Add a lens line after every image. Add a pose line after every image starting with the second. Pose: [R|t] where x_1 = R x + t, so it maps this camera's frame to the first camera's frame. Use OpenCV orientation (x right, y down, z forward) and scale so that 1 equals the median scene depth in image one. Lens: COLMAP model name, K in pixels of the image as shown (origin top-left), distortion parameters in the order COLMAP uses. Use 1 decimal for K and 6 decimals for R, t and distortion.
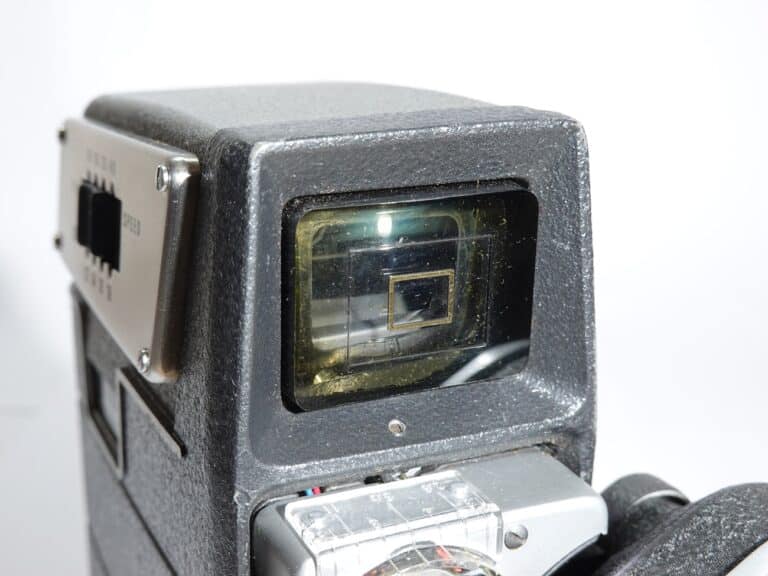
lens RADIAL K [[1241.4, 0, 384.0], [0, 1241.4, 288.0], [0, 0, 1]] dist [-0.155375, 0.017145]
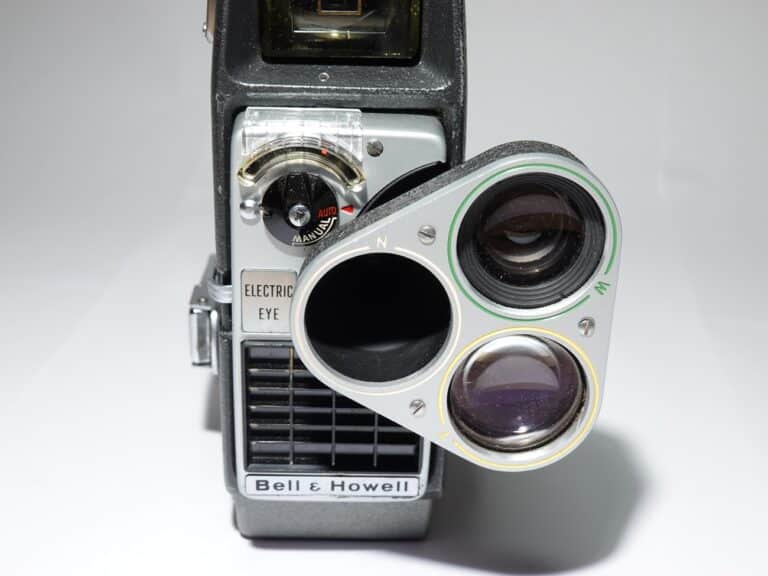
lens RADIAL K [[1241.4, 0, 384.0], [0, 1241.4, 288.0], [0, 0, 1]] dist [-0.155375, 0.017145]
pose [[0.912754, 0.162370, -0.374854, 0.740781], [-0.123988, 0.984441, 0.124509, 0.171522], [0.389238, -0.067169, 0.918685, -0.513822]]
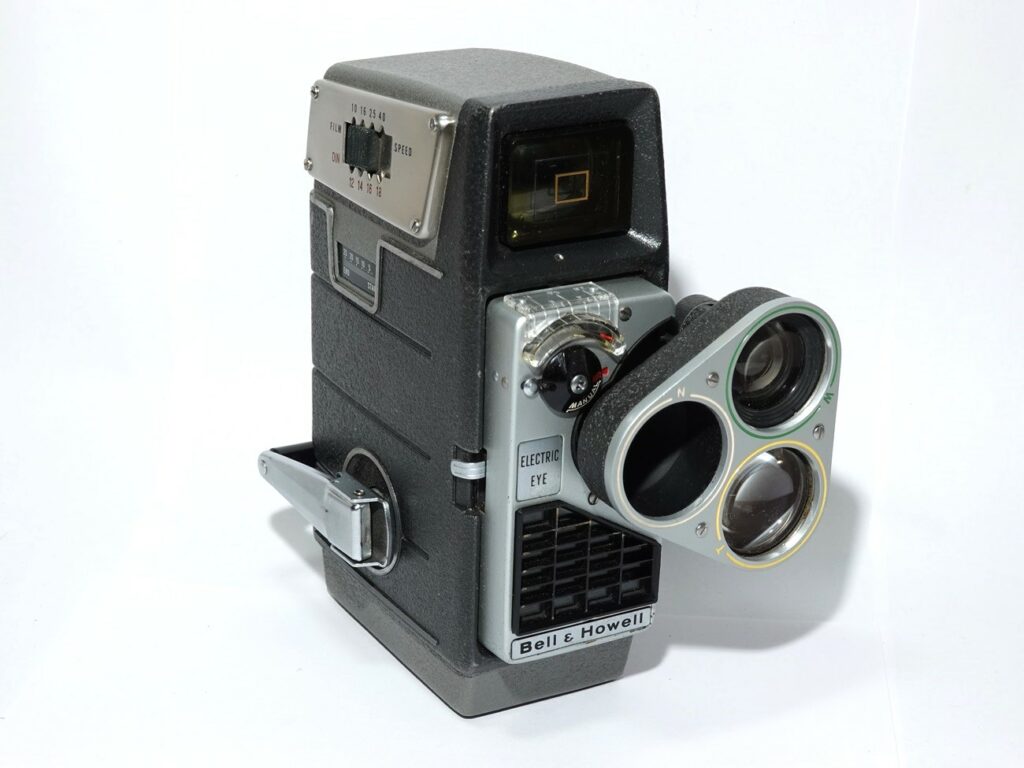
lens RADIAL K [[1923.6, 0, 512.0], [0, 1923.6, 384.0], [0, 0, 1]] dist [0.019489, -0.008920]
pose [[0.998522, -0.026731, 0.047325, -0.196379], [0.023271, 0.997119, 0.072202, 0.090505], [-0.049119, -0.070994, 0.996267, -1.827904]]
